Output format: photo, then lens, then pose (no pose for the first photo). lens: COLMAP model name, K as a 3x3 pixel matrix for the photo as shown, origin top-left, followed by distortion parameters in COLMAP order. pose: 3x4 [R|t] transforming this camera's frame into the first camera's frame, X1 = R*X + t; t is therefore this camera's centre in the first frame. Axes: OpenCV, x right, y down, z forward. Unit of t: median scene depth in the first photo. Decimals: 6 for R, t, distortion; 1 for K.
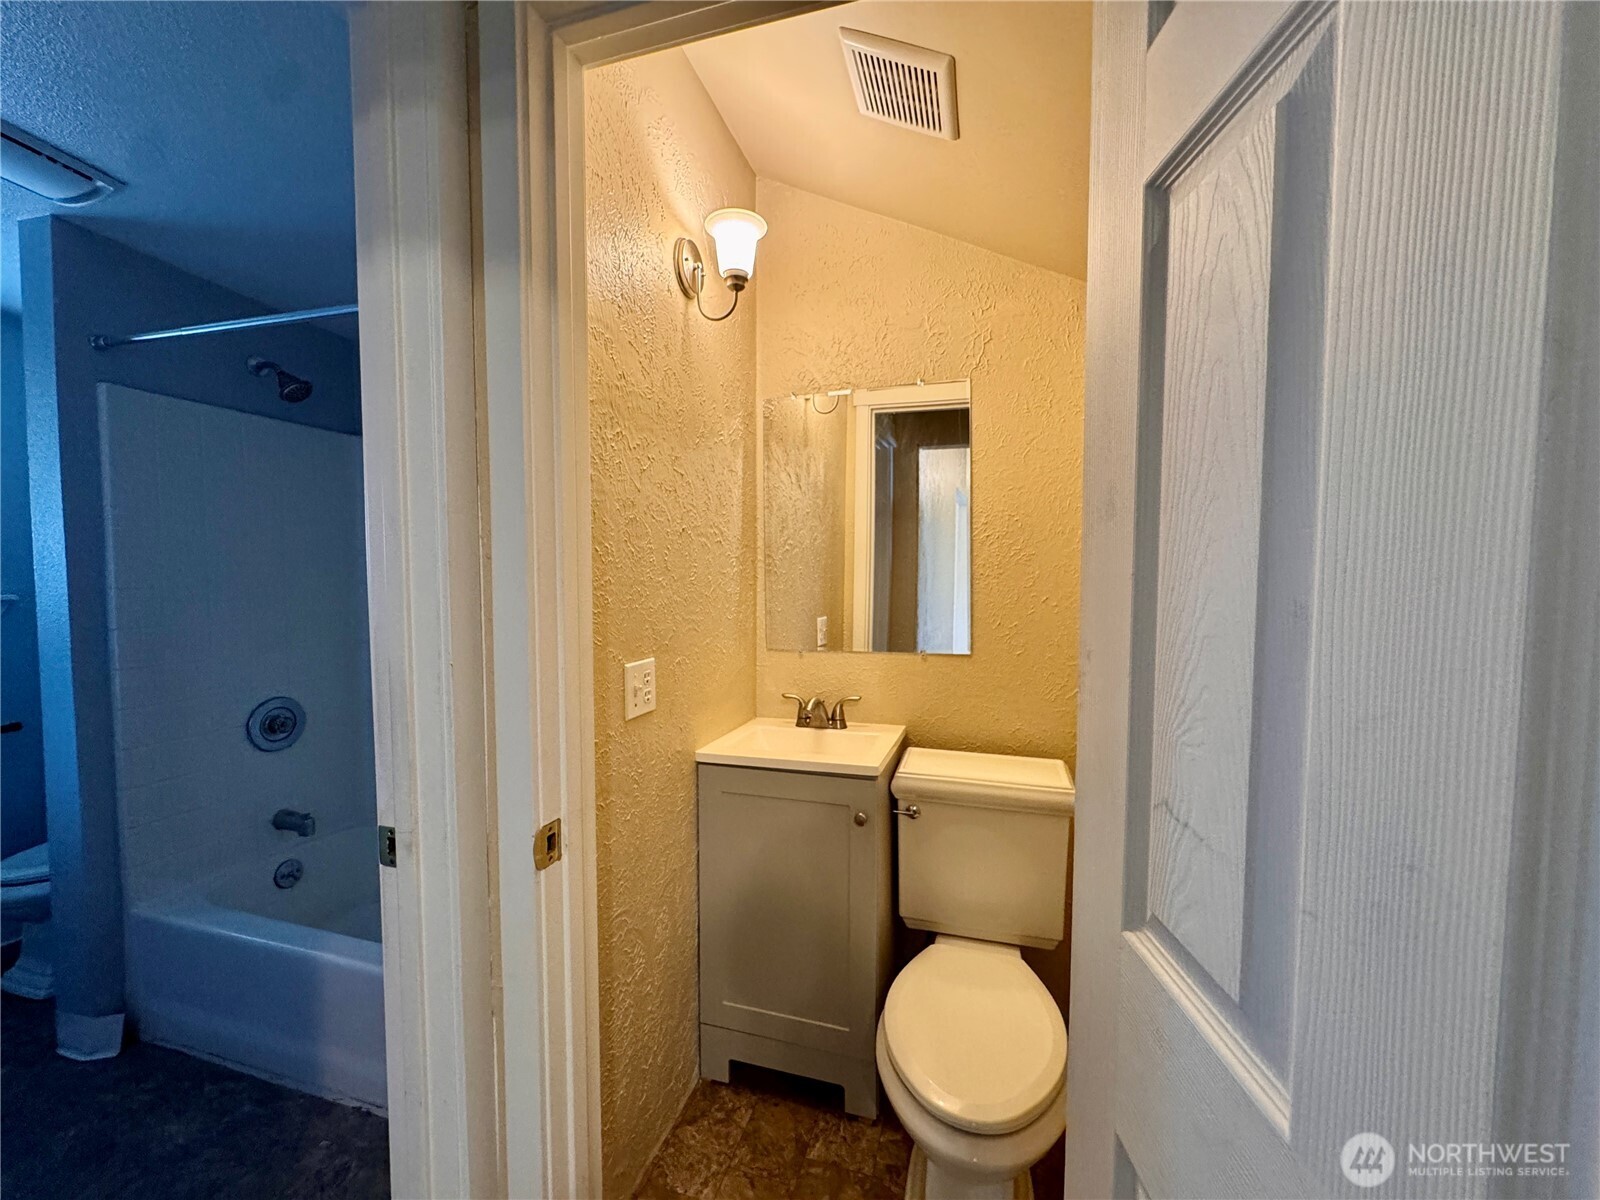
lens RADIAL K [[637.4, 0, 800.1], [0, 637.4, 599.5], [0, 0, 1]] dist [-0.003587, 0.000978]
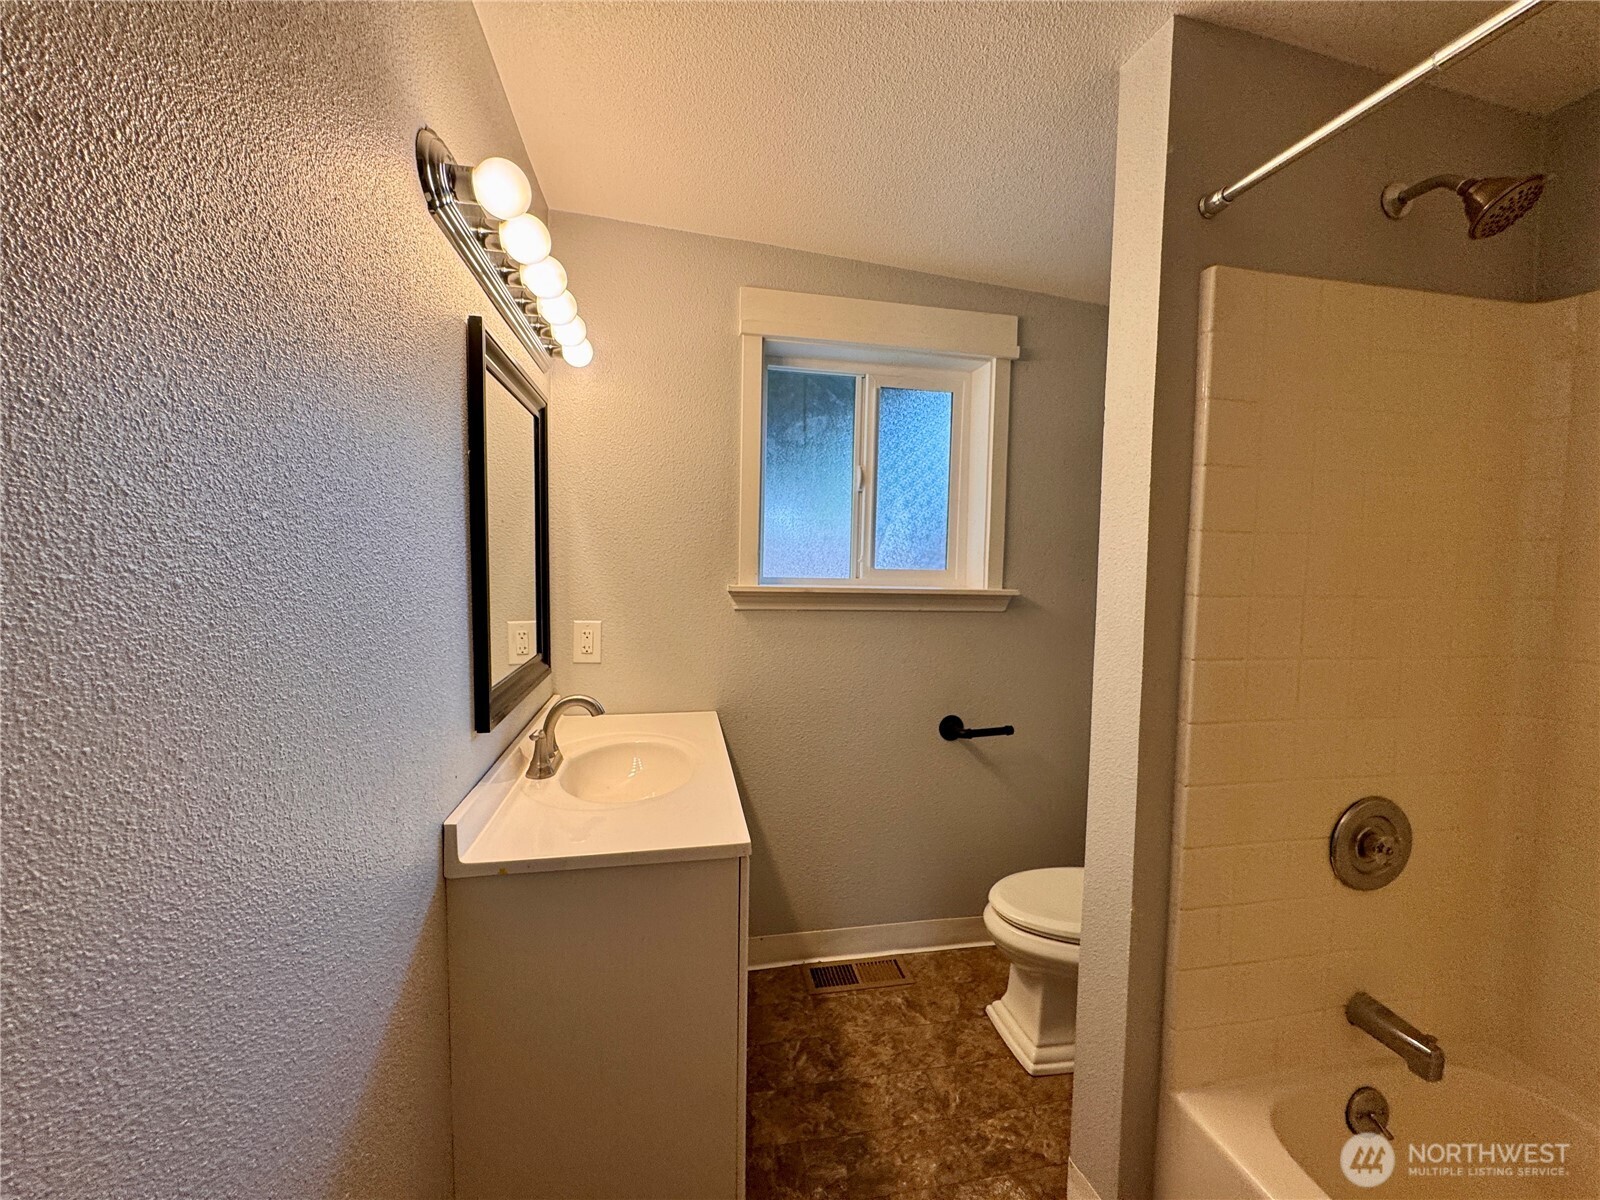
lens RADIAL K [[637.4, 0, 800.1], [0, 637.4, 598.7], [0, 0, 1]] dist [-0.003587, 0.000978]
pose [[0.457738, 0.059127, -0.887119, -0.571289], [-0.054193, 0.997786, 0.038540, -0.013945], [0.887434, 0.030435, 0.459929, 0.291045]]
